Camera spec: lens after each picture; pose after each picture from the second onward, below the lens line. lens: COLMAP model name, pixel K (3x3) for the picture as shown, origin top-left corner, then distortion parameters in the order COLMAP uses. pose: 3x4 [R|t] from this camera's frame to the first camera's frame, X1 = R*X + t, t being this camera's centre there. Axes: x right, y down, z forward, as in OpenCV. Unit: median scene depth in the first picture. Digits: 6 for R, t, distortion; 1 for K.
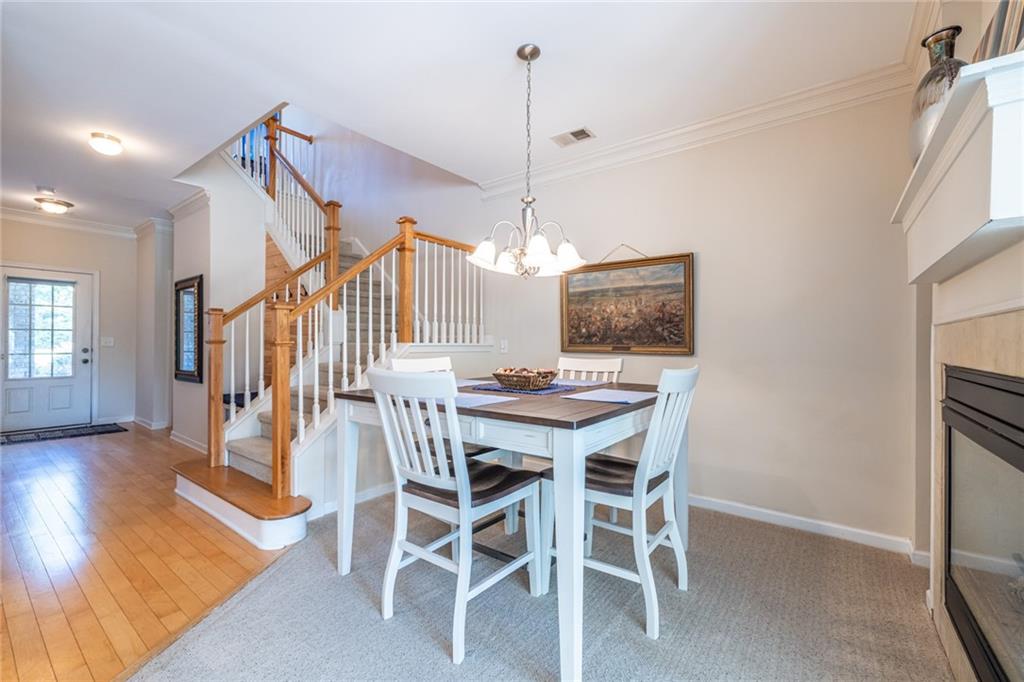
lens RADIAL K [[429.9, 0, 512.5], [0, 429.9, 344.0], [0, 0, 1]] dist [-0.001404, 0.000319]
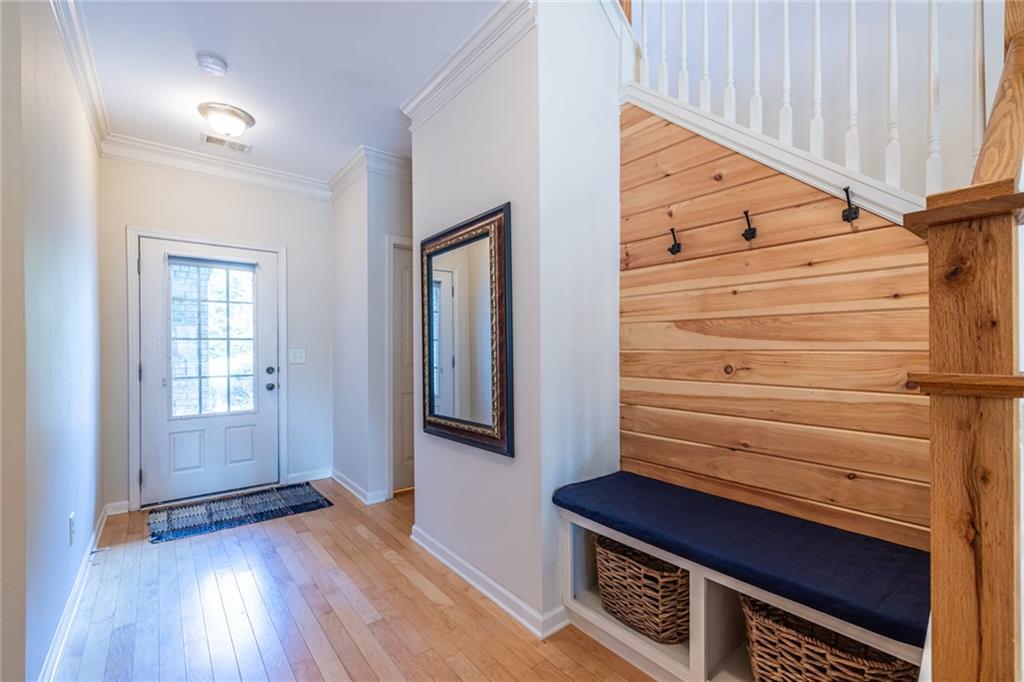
lens RADIAL K [[429.9, 0, 513.2], [0, 429.9, 345.7], [0, 0, 1]] dist [-0.001404, 0.000319]
pose [[0.971574, -0.014100, -0.236314, -0.809519], [0.014046, 0.999900, -0.001910, -0.025157], [0.236317, -0.001463, 0.971675, 0.763190]]
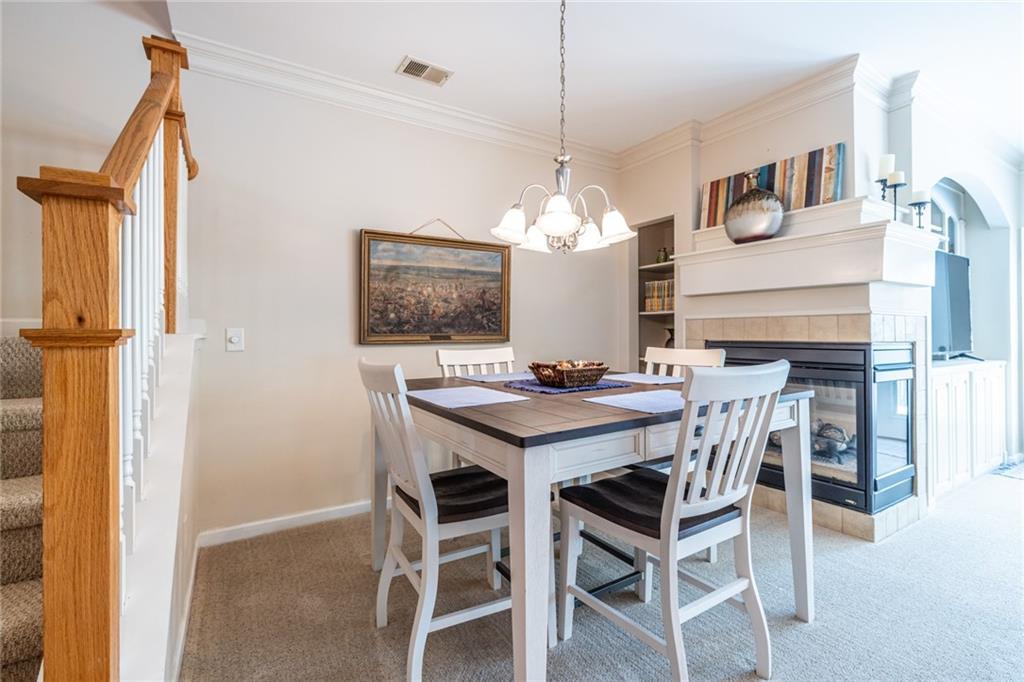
lens RADIAL K [[461.5, 0, 512.6], [0, 461.5, 334.4], [0, 0, 1]] dist [-0.005617, 0.001563]
pose [[0.369318, -0.013246, 0.929208, -0.559688], [0.007926, 0.999907, 0.011104, -0.005220], [-0.929269, 0.003264, 0.369389, 0.506919]]
